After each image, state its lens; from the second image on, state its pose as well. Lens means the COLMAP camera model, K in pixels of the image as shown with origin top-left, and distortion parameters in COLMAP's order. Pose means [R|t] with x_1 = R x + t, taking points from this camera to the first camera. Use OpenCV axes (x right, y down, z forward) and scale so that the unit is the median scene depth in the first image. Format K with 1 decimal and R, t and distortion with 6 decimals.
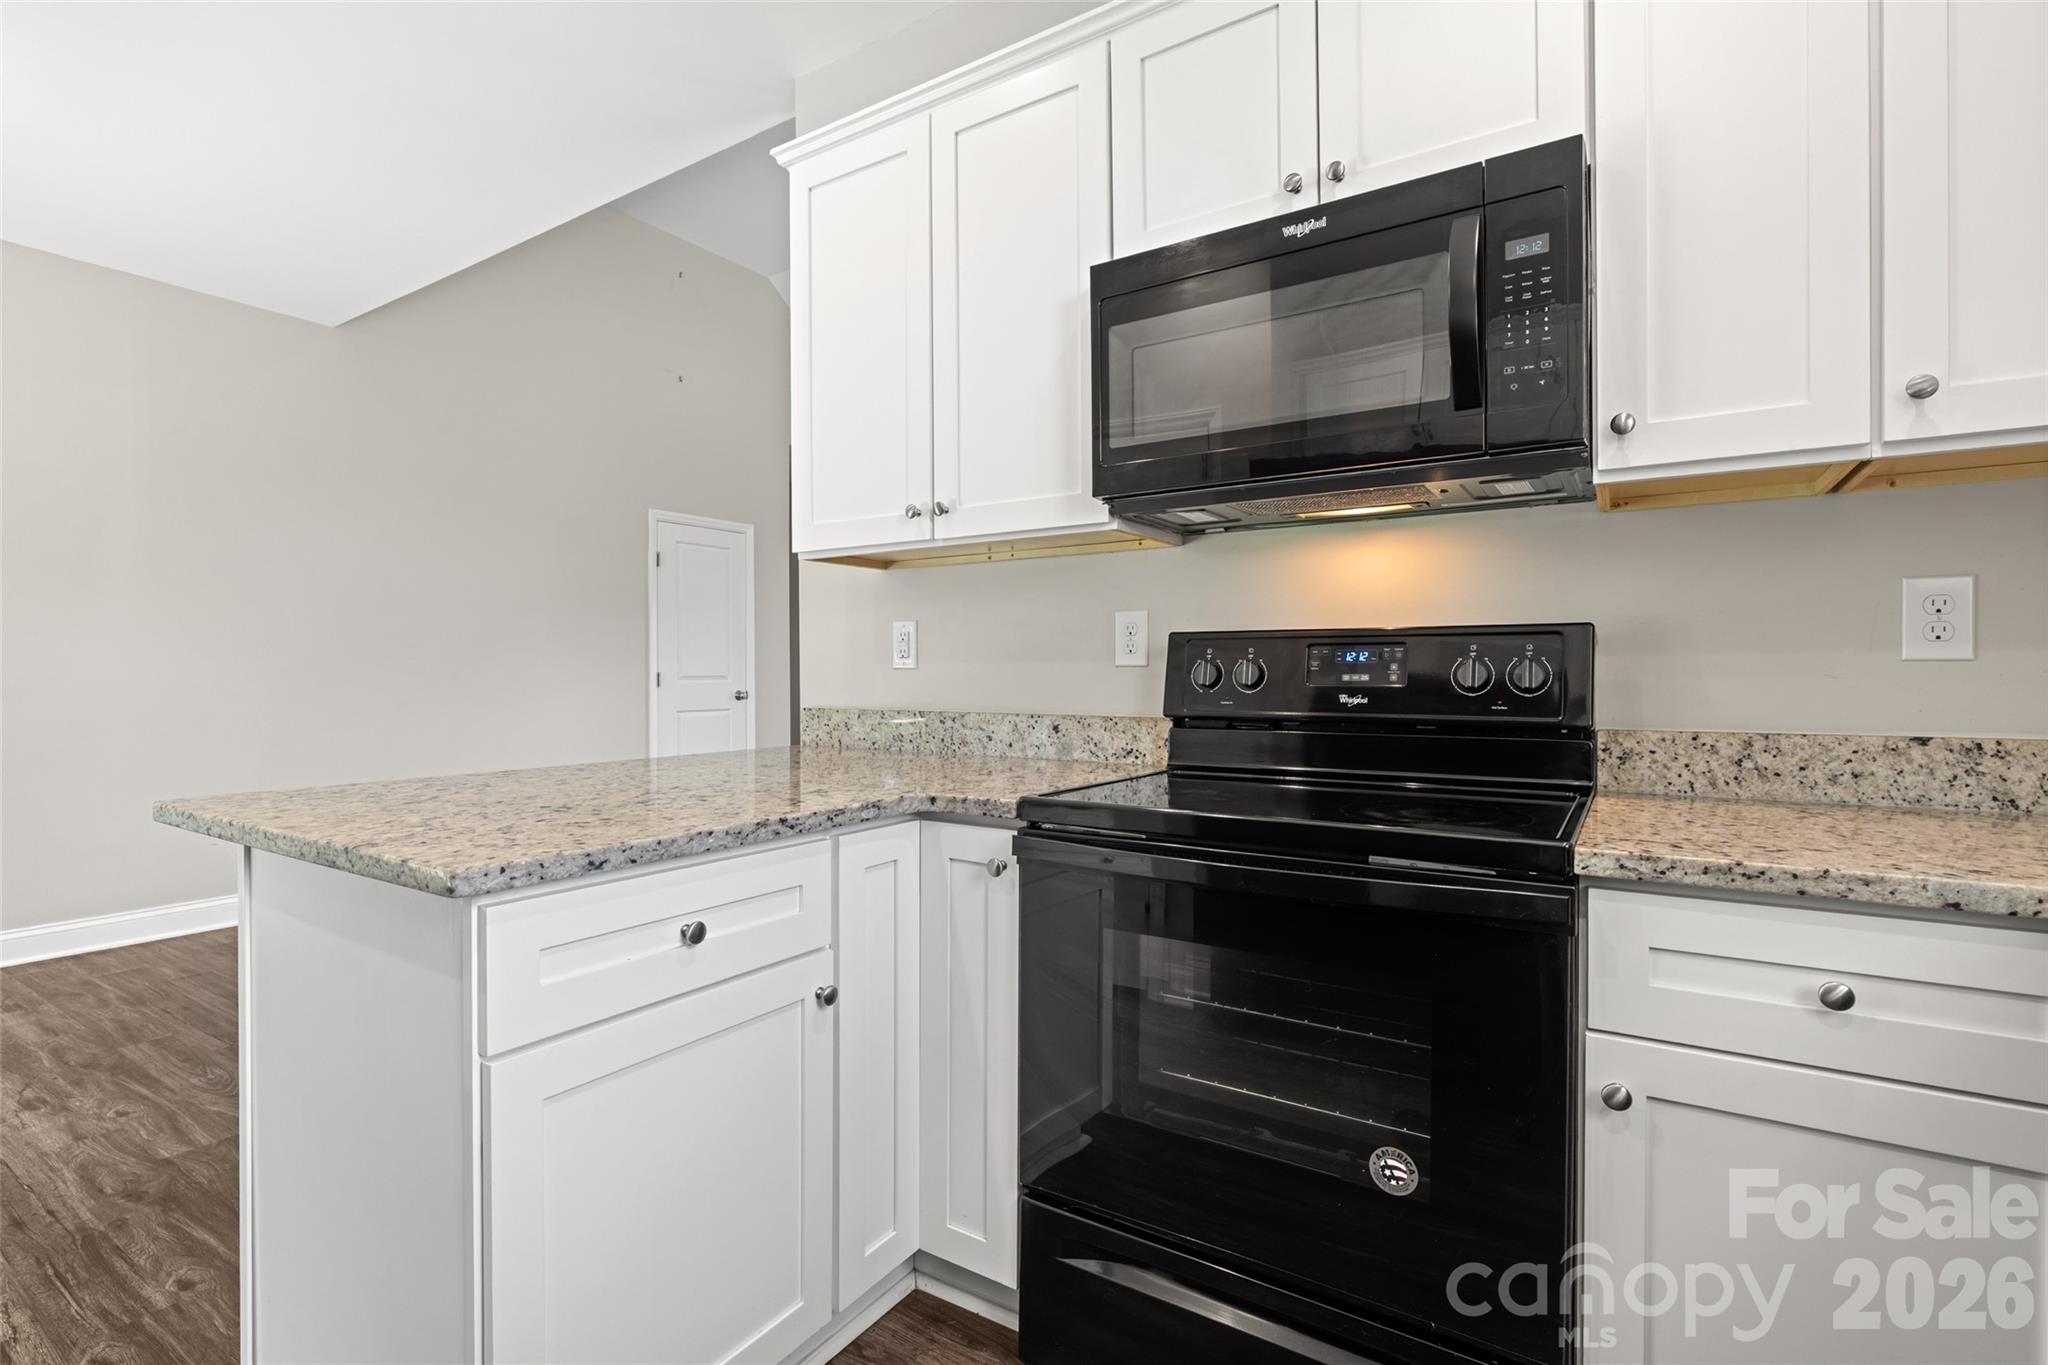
lens RADIAL K [[977.3, 0, 1036.4], [0, 977.3, 673.4], [0, 0, 1]] dist [-0.000237, -0.000454]
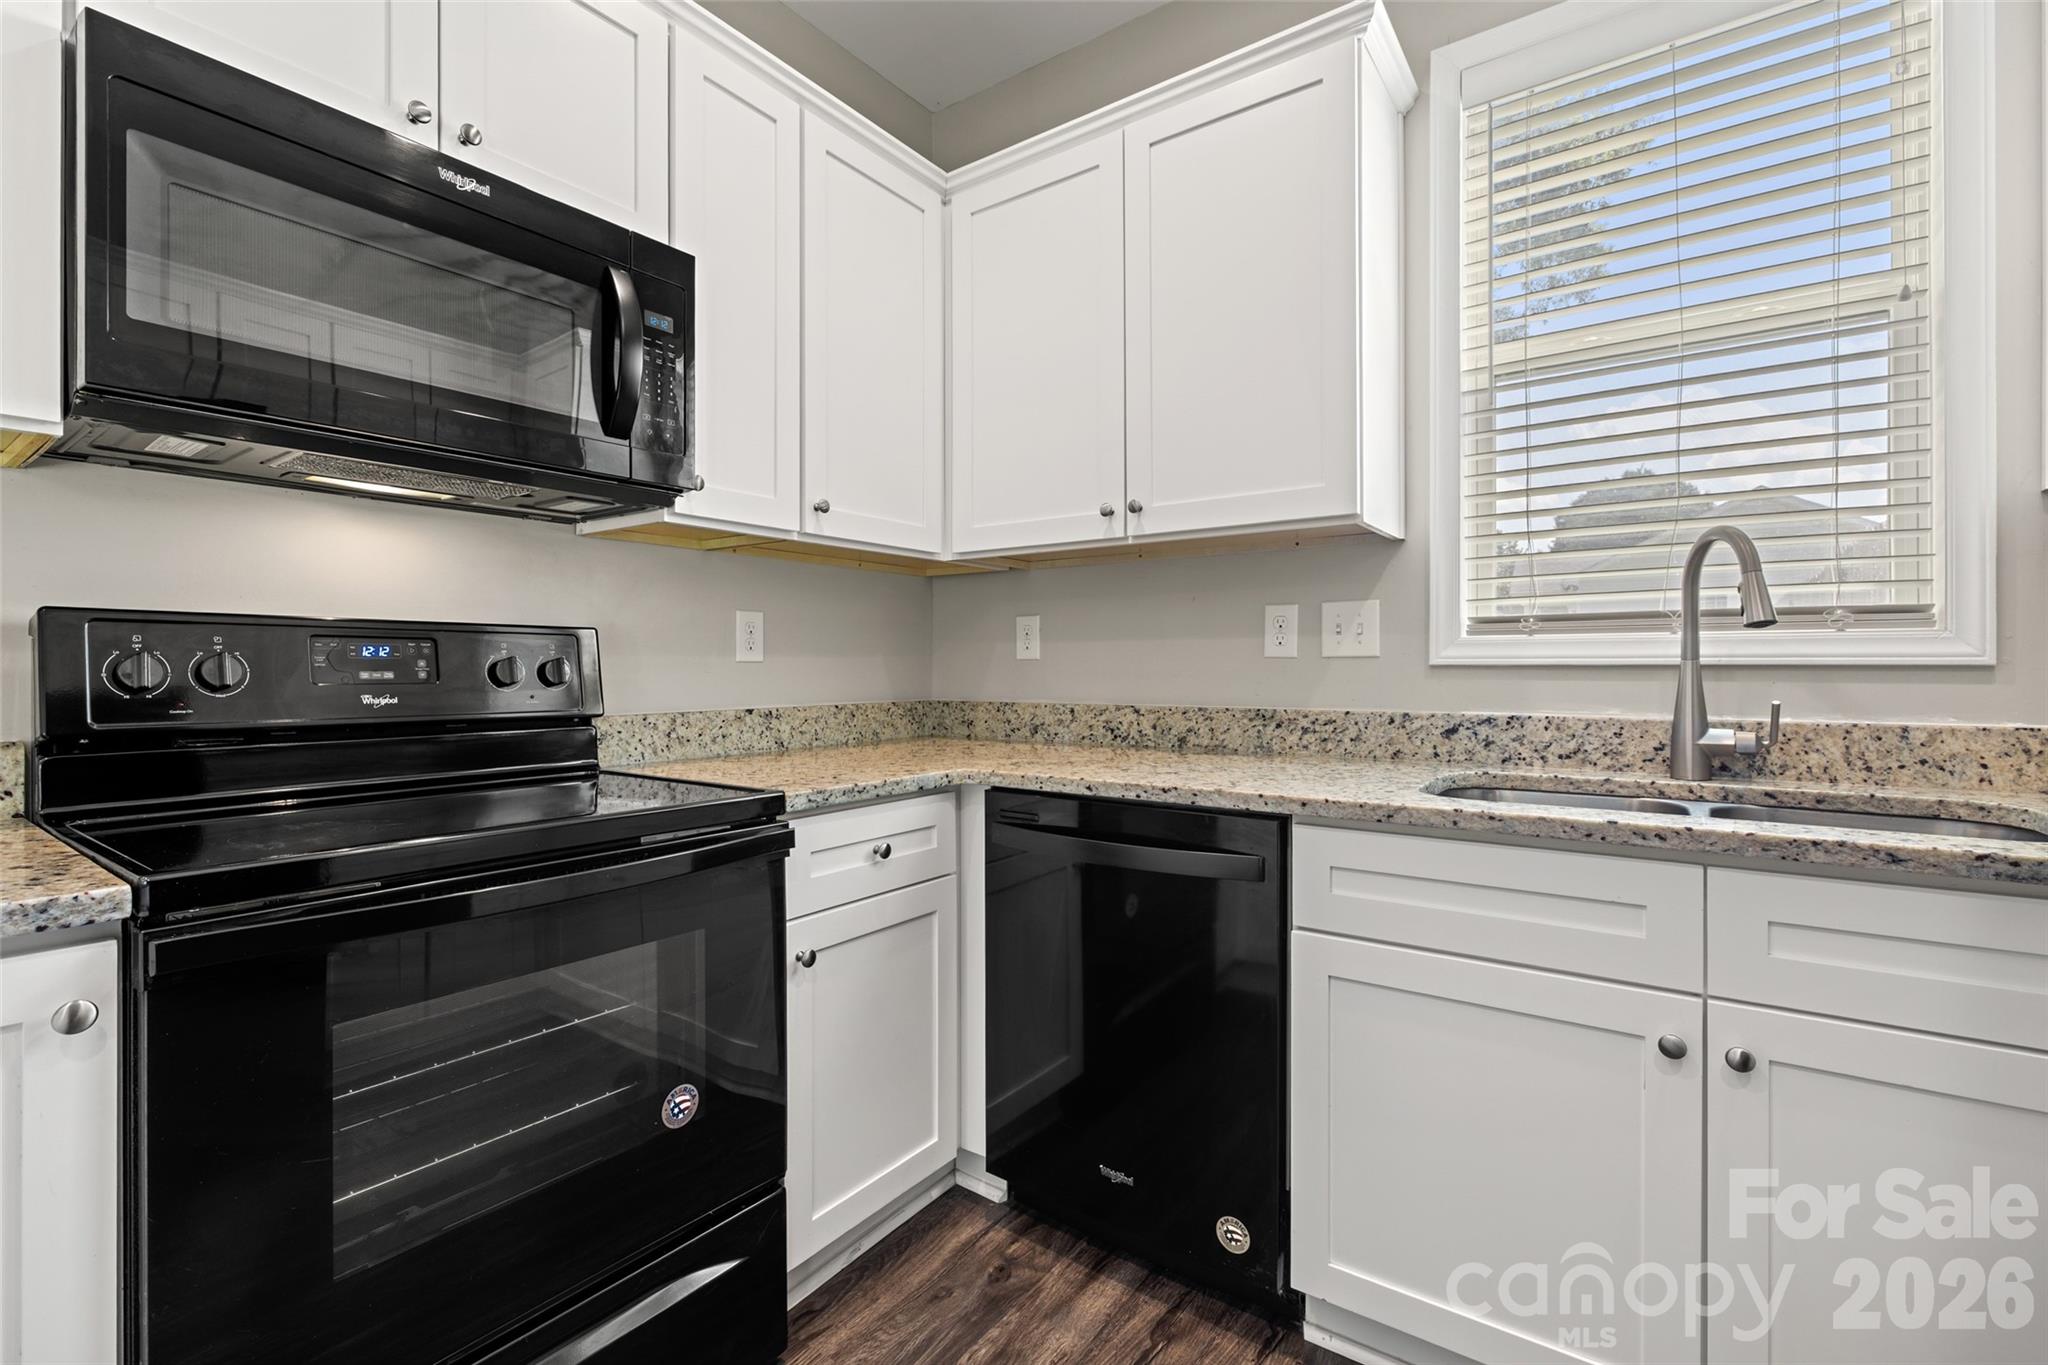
lens RADIAL K [[922.4, 0, 1022.8], [0, 922.4, 680.0], [0, 0, 1]] dist [-0.002627, -0.000429]
pose [[0.050483, -0.010950, 0.998665, -0.580907], [-0.000835, 0.999939, 0.011006, -0.001164], [-0.998725, -0.001390, 0.050471, 0.447275]]
